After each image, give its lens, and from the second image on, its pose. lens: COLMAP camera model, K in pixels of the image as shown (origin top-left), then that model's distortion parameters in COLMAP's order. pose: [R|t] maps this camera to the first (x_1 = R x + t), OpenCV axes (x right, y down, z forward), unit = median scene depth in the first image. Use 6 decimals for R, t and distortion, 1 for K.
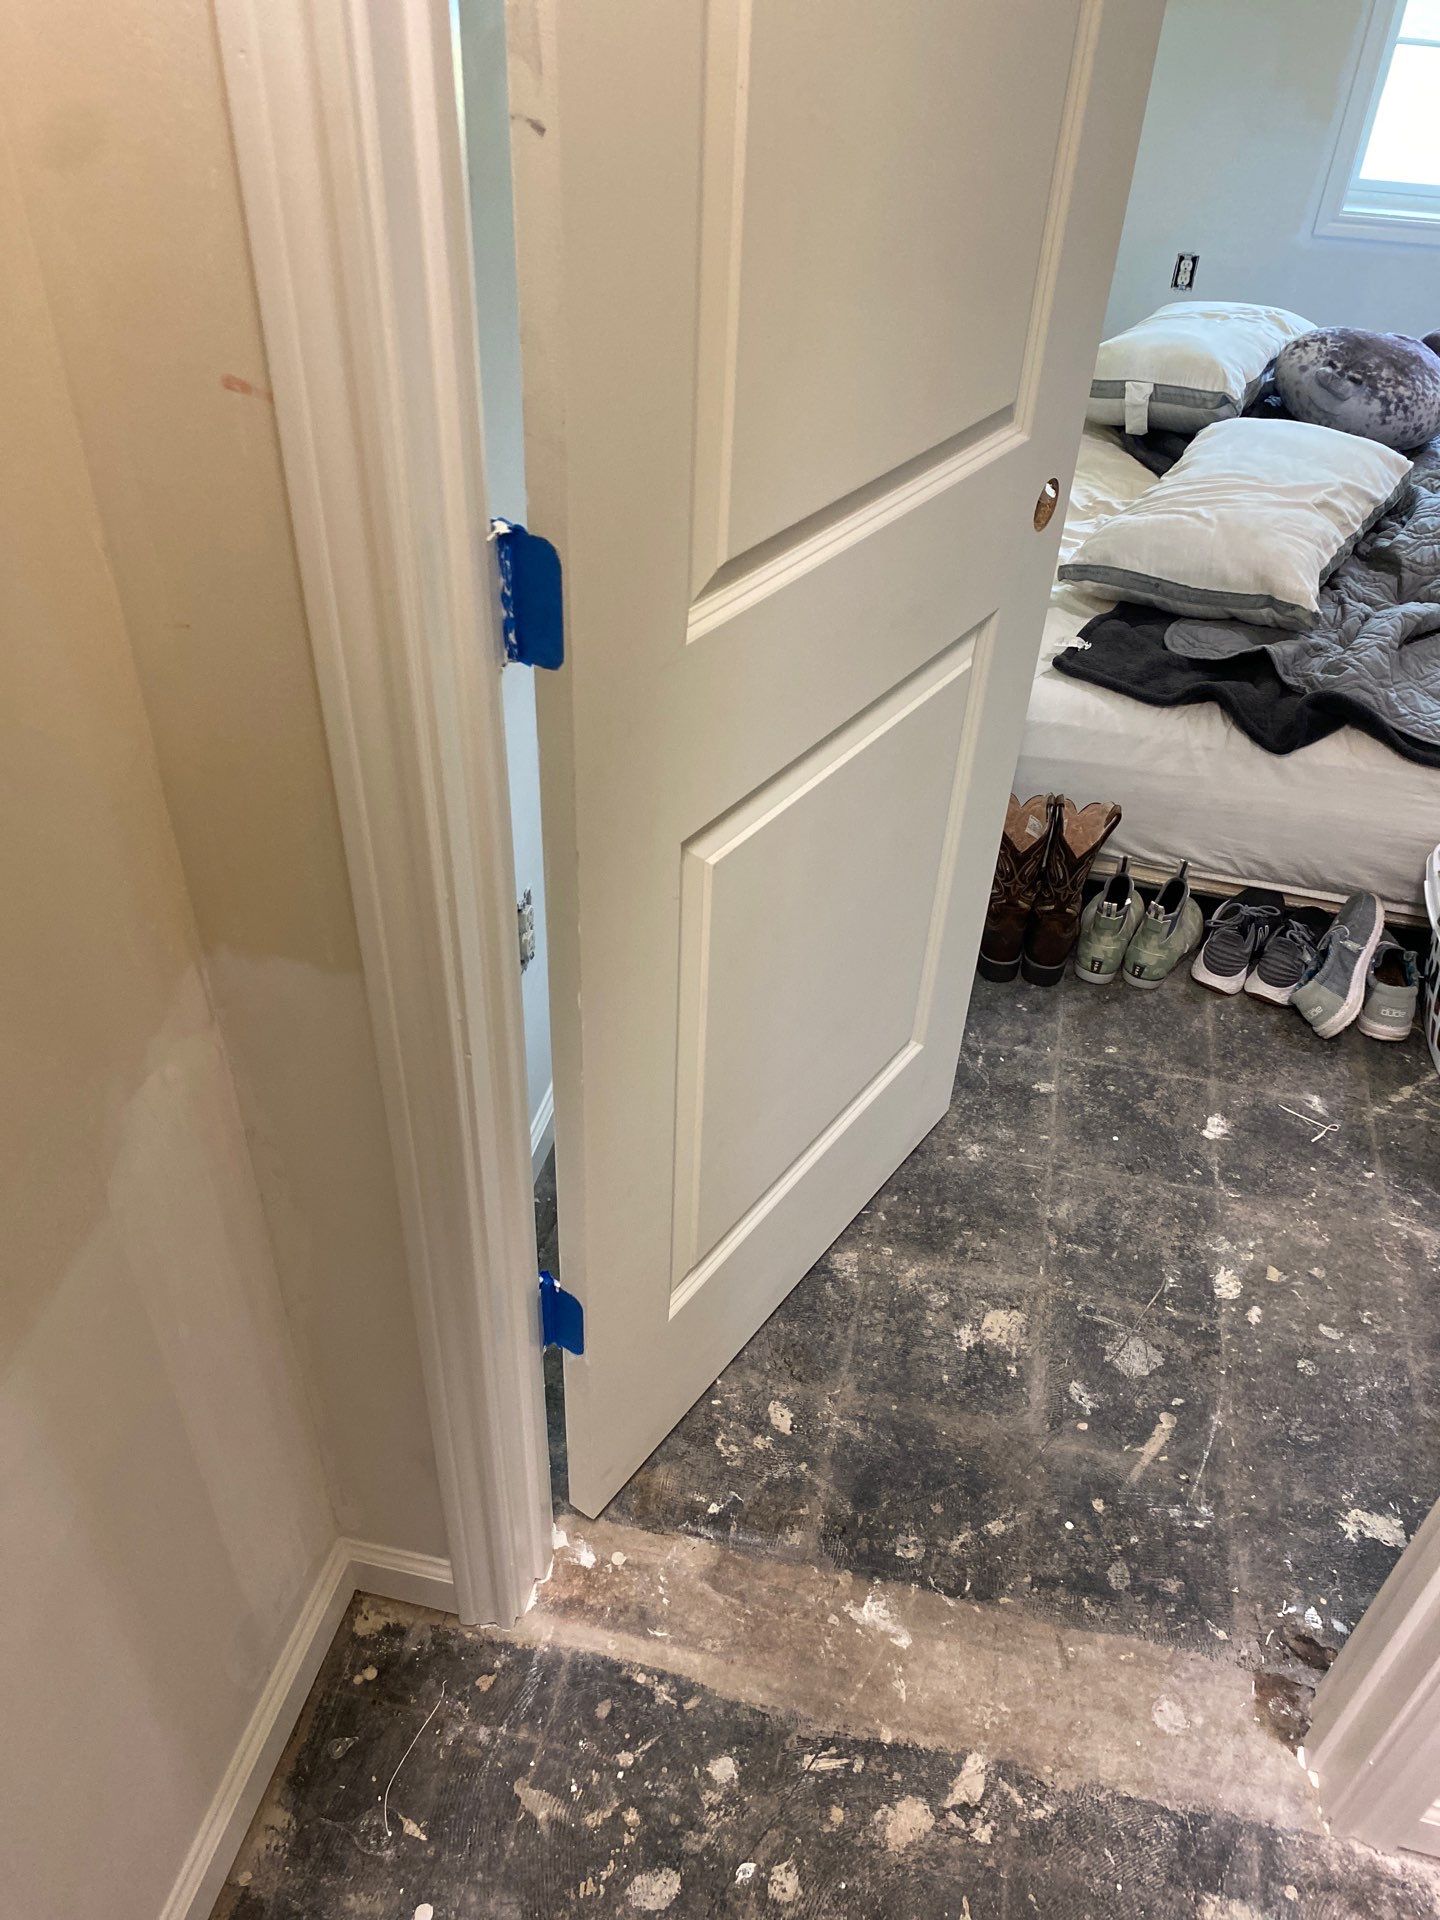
lens RADIAL K [[1396.7, 0, 724.5], [0, 1396.7, 1015.0], [0, 0, 1]] dist [-0.003264, -0.008419]
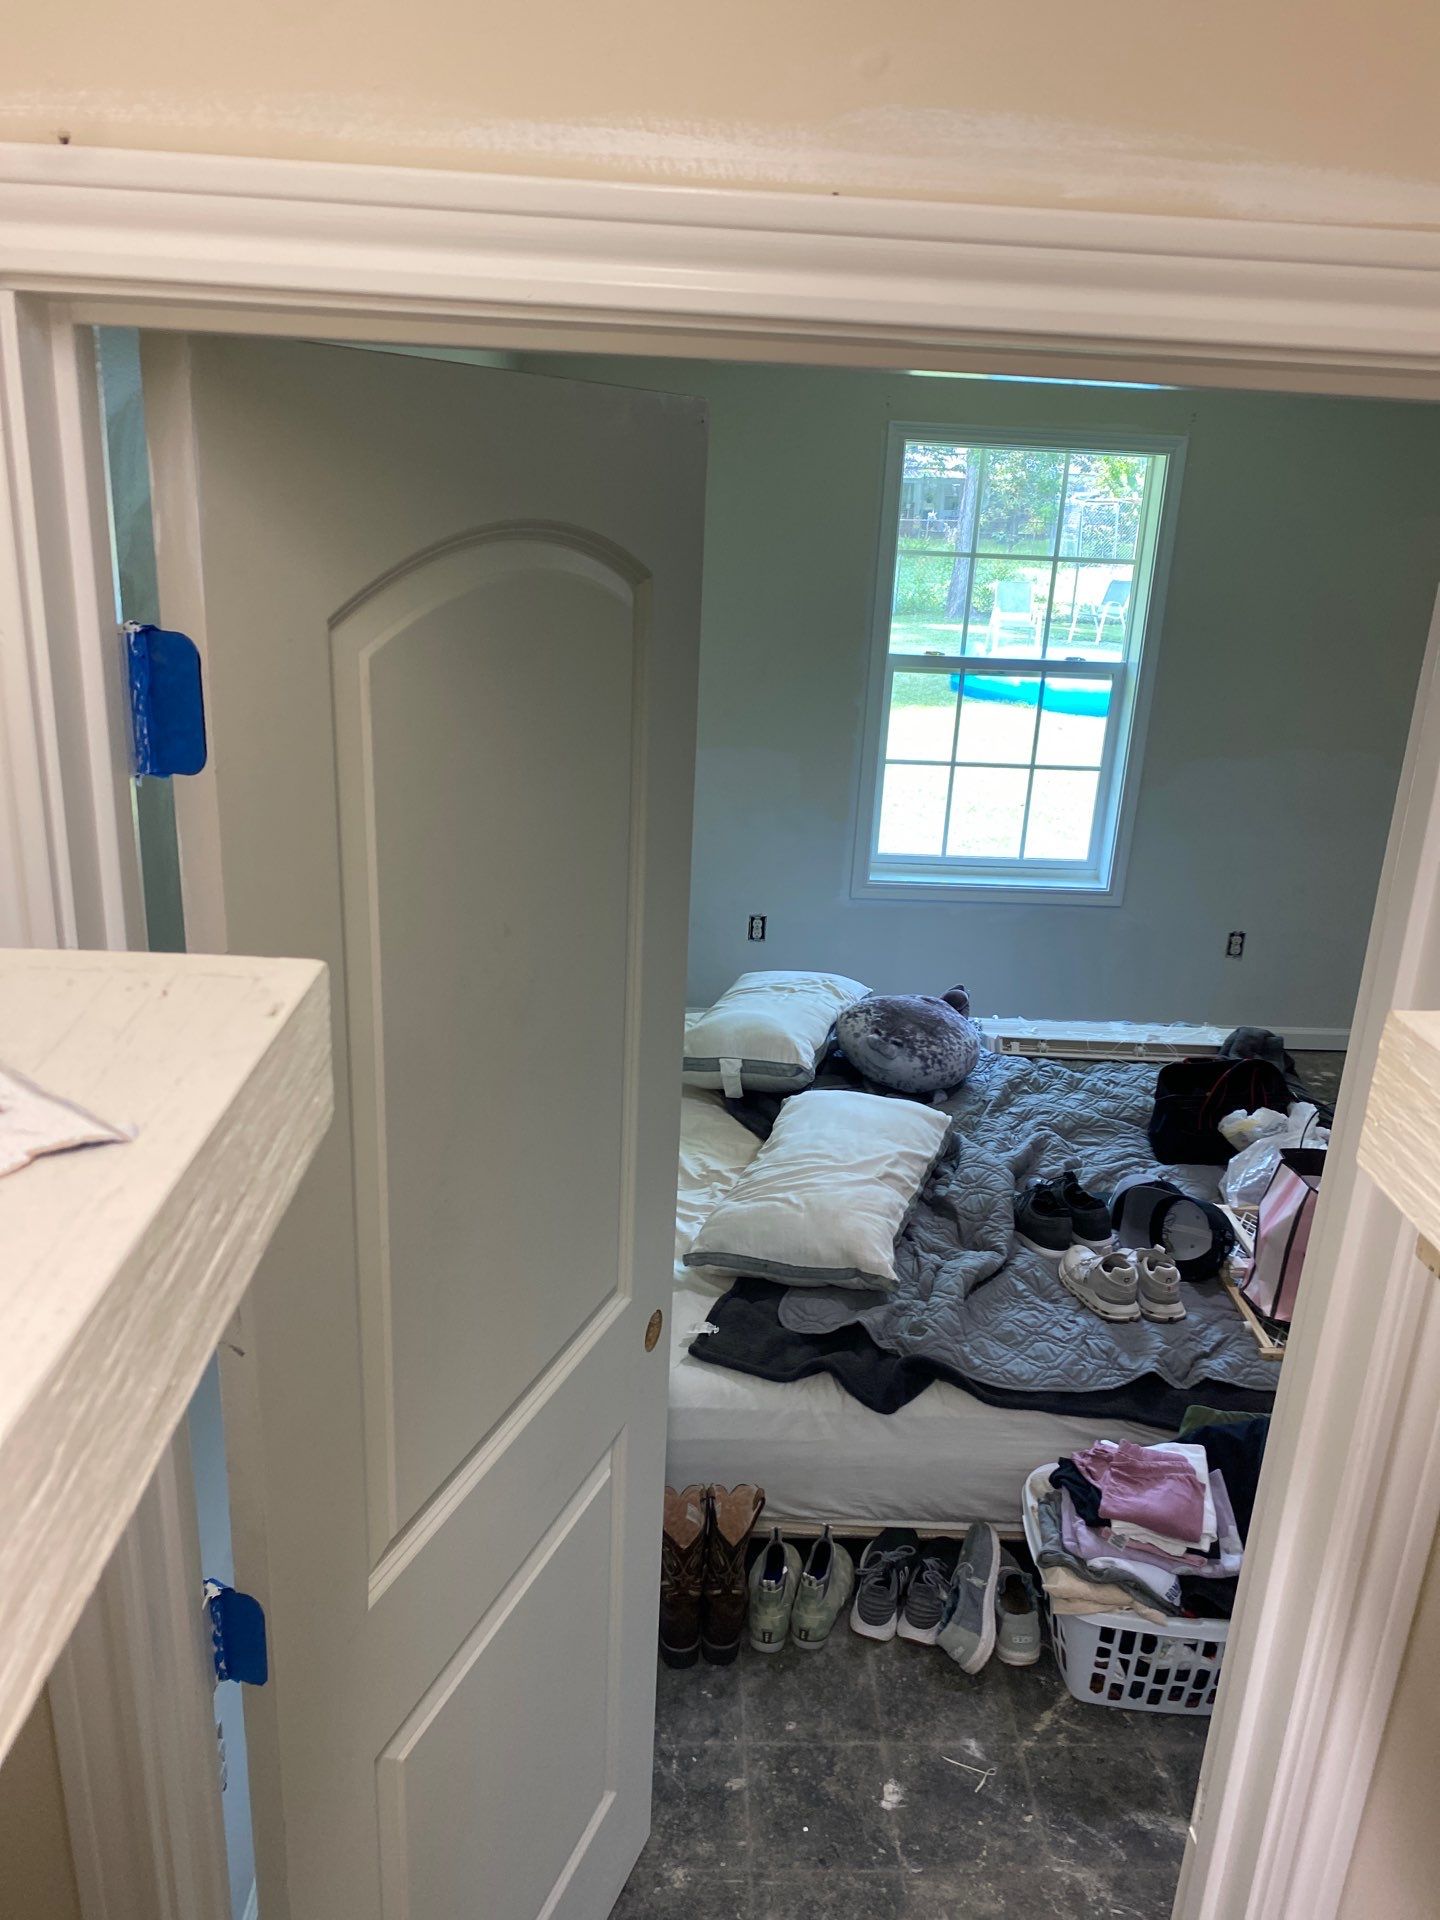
lens RADIAL K [[1408.1, 0, 710.2], [0, 1408.1, 1010.2], [0, 0, 1]] dist [0.003069, -0.025331]
pose [[0.970677, -0.083646, 0.225364, 0.014222], [0.152887, 0.938277, -0.310260, -0.161452], [-0.185502, 0.335618, 0.923553, -0.183488]]
